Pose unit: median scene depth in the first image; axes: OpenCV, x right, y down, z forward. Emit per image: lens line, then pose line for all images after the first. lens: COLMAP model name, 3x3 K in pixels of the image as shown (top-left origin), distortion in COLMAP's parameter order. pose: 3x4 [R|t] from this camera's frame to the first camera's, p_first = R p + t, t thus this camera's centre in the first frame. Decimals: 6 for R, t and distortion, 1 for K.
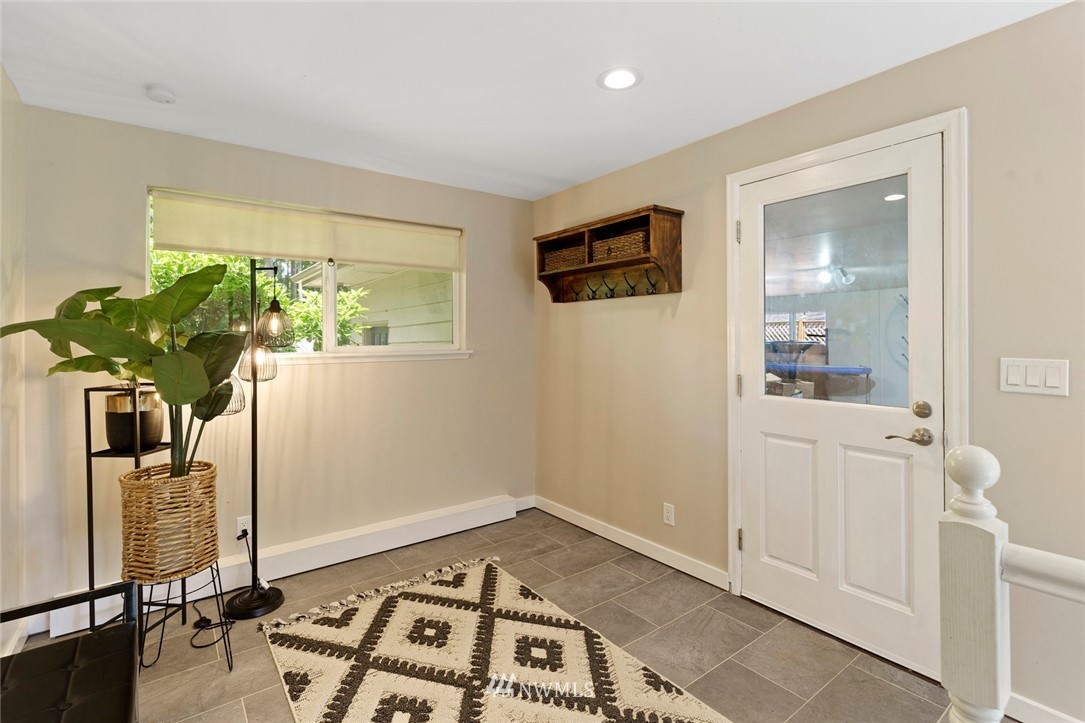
lens RADIAL K [[515.3, 0, 543.4], [0, 515.3, 356.5], [0, 0, 1]] dist [0.002435, -0.000828]
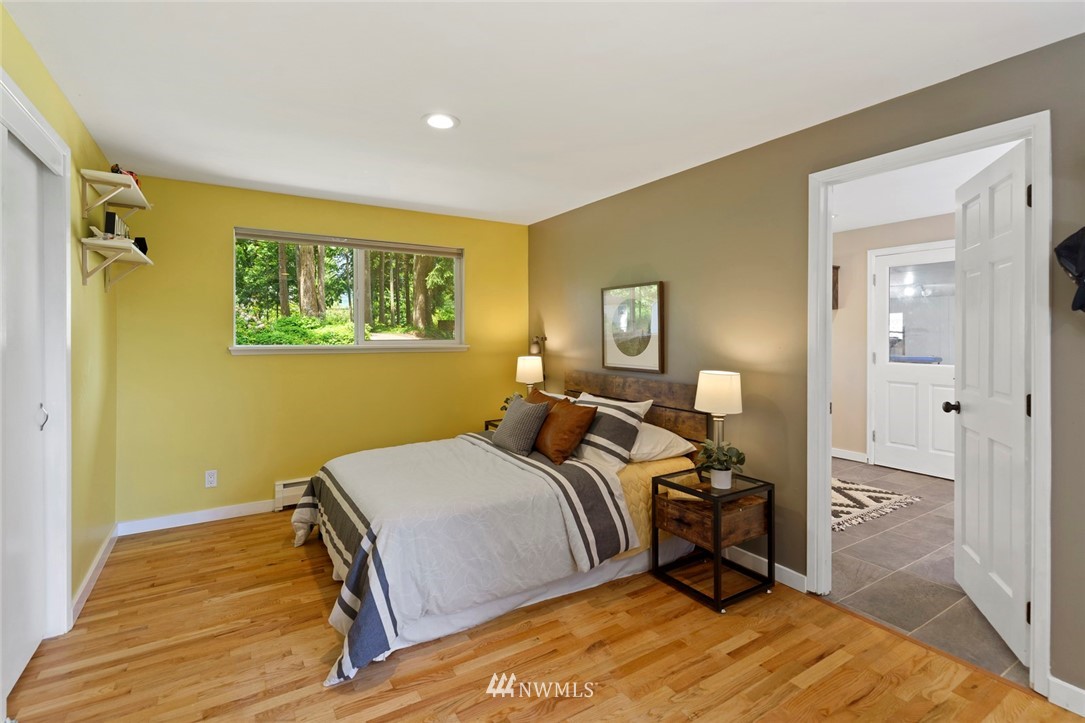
lens RADIAL K [[515.3, 0, 542.0], [0, 515.3, 354.4], [0, 0, 1]] dist [0.002435, -0.000828]
pose [[0.996050, 0.006909, -0.088528, -0.706443], [-0.006431, 0.999963, 0.005676, 0.039554], [0.088564, -0.005084, 0.996057, -1.070220]]
